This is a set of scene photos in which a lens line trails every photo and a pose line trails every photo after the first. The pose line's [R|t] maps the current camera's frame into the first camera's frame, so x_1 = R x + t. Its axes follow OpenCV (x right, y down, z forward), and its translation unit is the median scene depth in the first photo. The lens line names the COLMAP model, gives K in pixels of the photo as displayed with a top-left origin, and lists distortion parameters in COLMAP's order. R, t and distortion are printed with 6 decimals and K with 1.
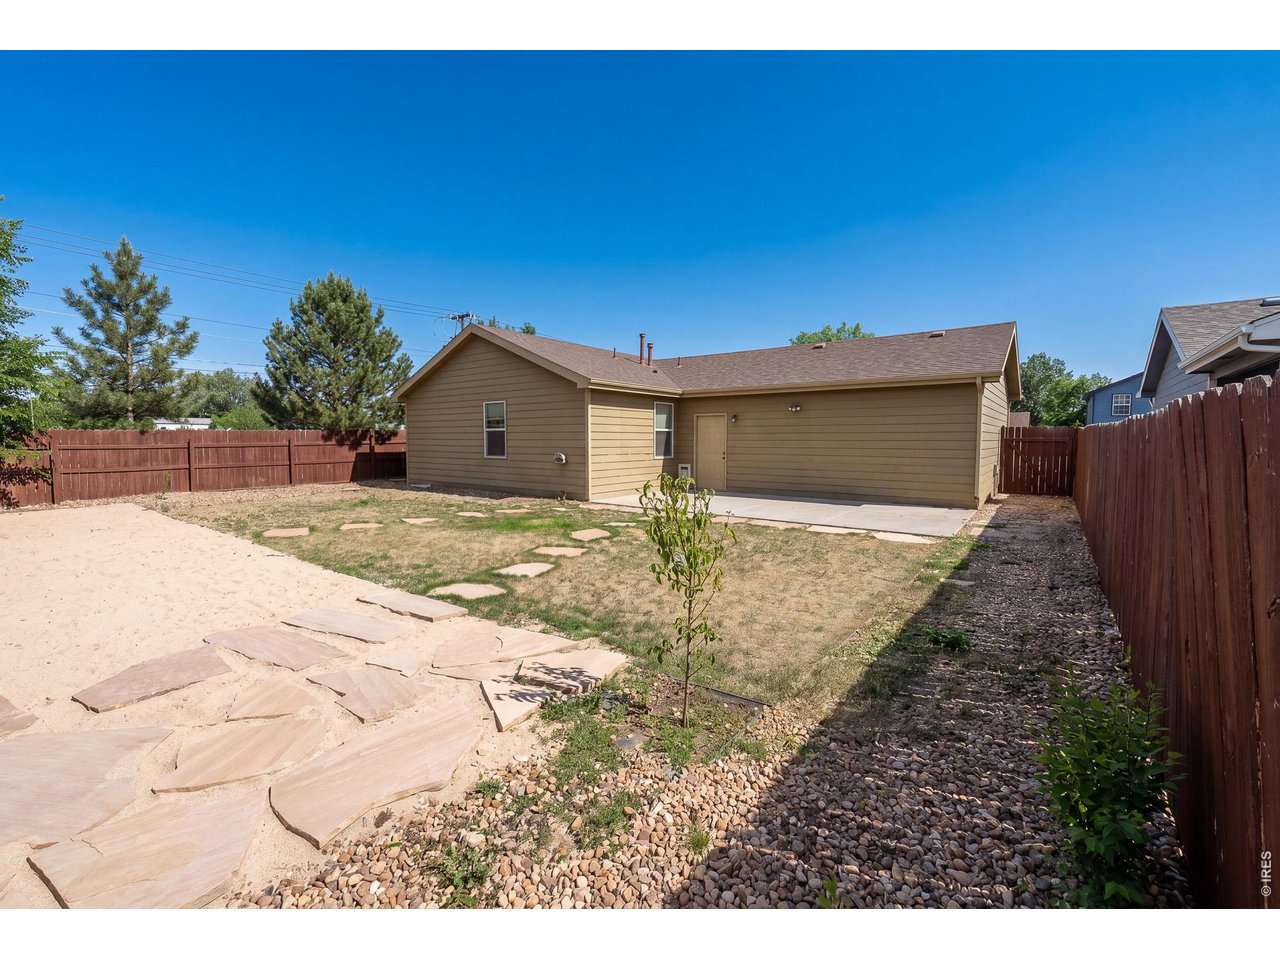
lens RADIAL K [[543.8, 0, 637.4], [0, 543.8, 491.7], [0, 0, 1]] dist [-0.011548, -0.000779]
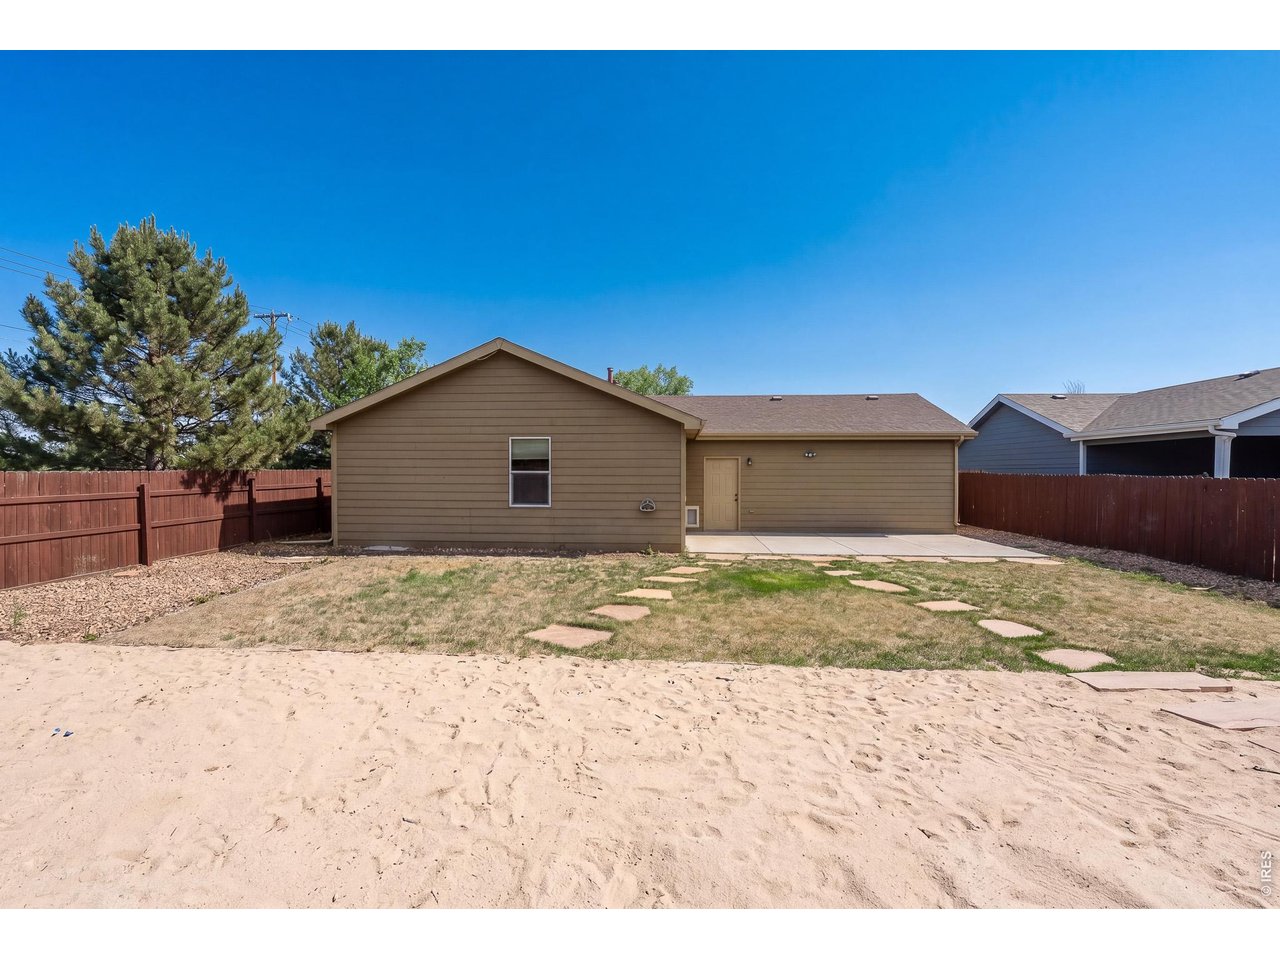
lens RADIAL K [[543.8, 0, 633.8], [0, 543.8, 476.6], [0, 0, 1]] dist [-0.011548, -0.000779]
pose [[0.847564, -0.002286, 0.530689, -0.548050], [0.053532, 0.995258, -0.081209, -0.033070], [-0.527987, 0.097239, 0.843667, 0.234792]]
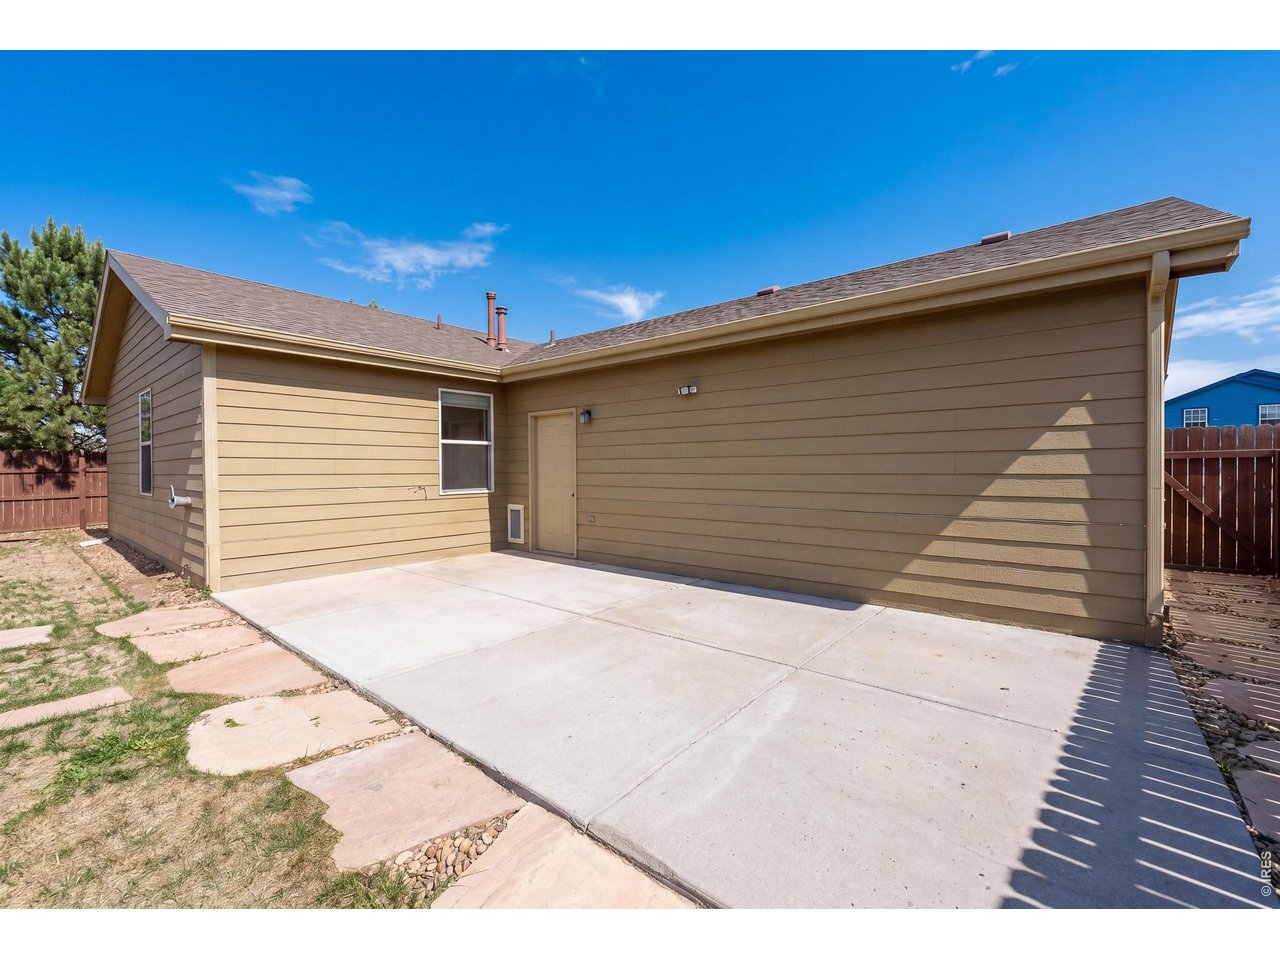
lens RADIAL K [[543.8, 0, 627.3], [0, 543.8, 479.9], [0, 0, 1]] dist [-0.011548, -0.000779]
pose [[0.998207, -0.002239, -0.059821, 0.241265], [-0.002297, 0.997132, -0.075650, -0.036938], [0.059819, 0.075652, 0.995338, 0.492129]]
